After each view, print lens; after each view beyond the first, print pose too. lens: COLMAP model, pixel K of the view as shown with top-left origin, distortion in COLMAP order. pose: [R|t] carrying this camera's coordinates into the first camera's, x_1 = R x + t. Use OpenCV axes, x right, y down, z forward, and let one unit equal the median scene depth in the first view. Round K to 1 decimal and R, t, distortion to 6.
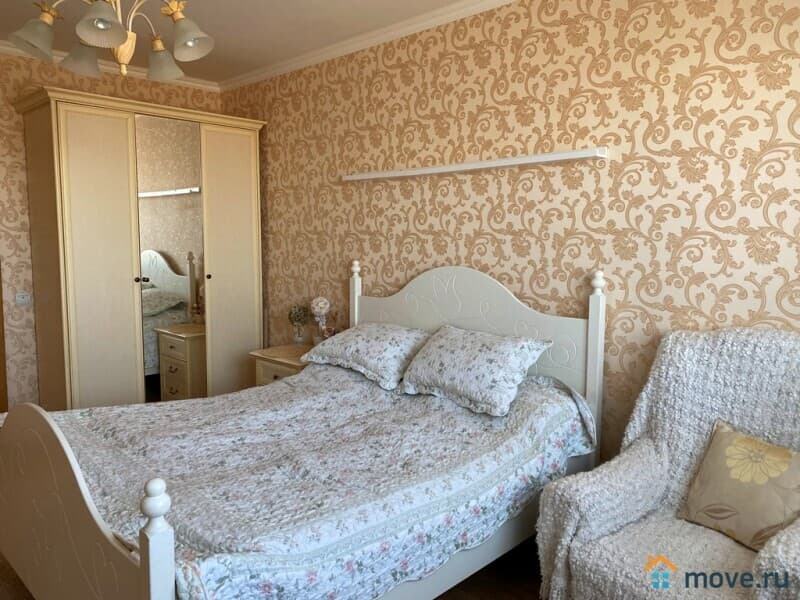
lens RADIAL K [[608.5, 0, 406.1], [0, 608.5, 293.8], [0, 0, 1]] dist [0.067071, -0.083012]
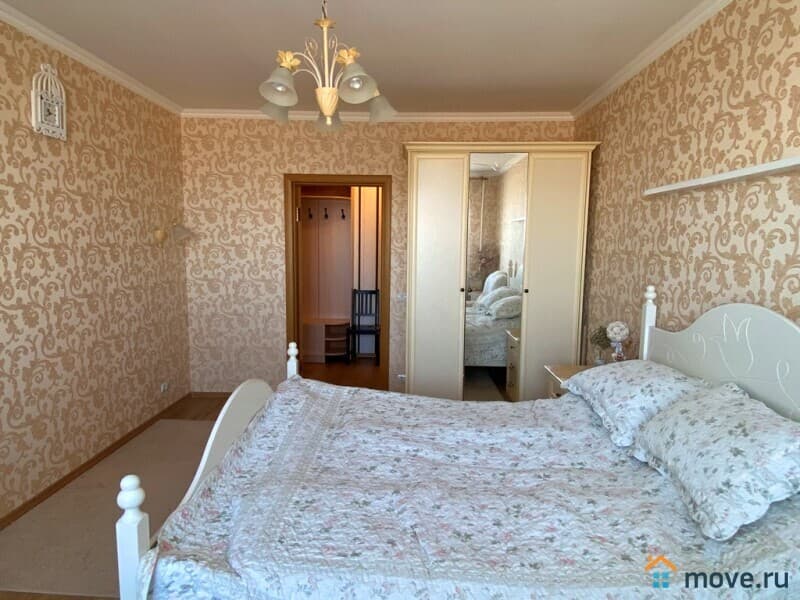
lens RADIAL K [[487.9, 0, 395.4], [0, 487.9, 297.9], [0, 0, 1]] dist [0.085545, -0.097859]
pose [[0.666269, 0.084905, -0.740863, 0.263108], [-0.079500, 0.995923, 0.042640, -0.050184], [0.741462, 0.030489, 0.670302, 0.326376]]
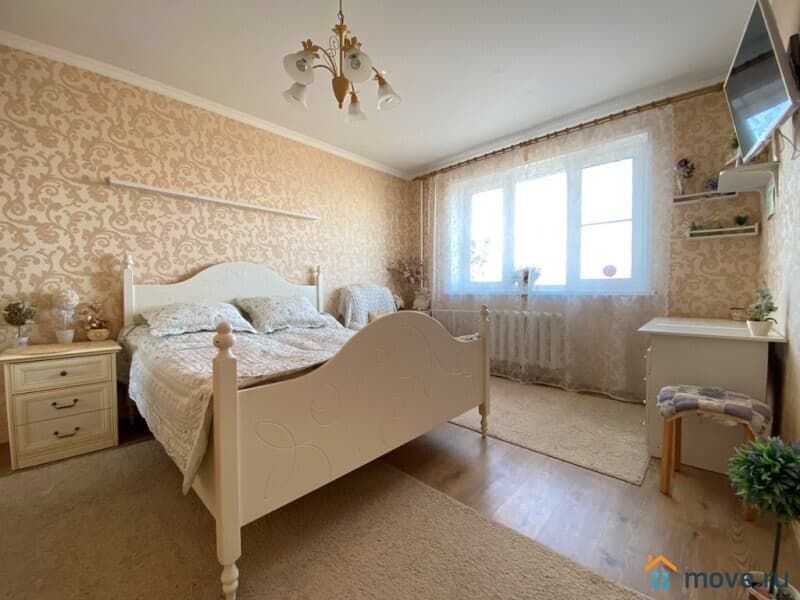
lens RADIAL K [[322.4, 0, 401.9], [0, 322.4, 299.6], [0, 0, 1]] dist [0.030127, -0.024905]
pose [[-0.016606, -0.040150, 0.999056, -0.931038], [0.096559, 0.994459, 0.041570, 0.071921], [-0.995189, 0.097158, -0.012637, 0.645025]]
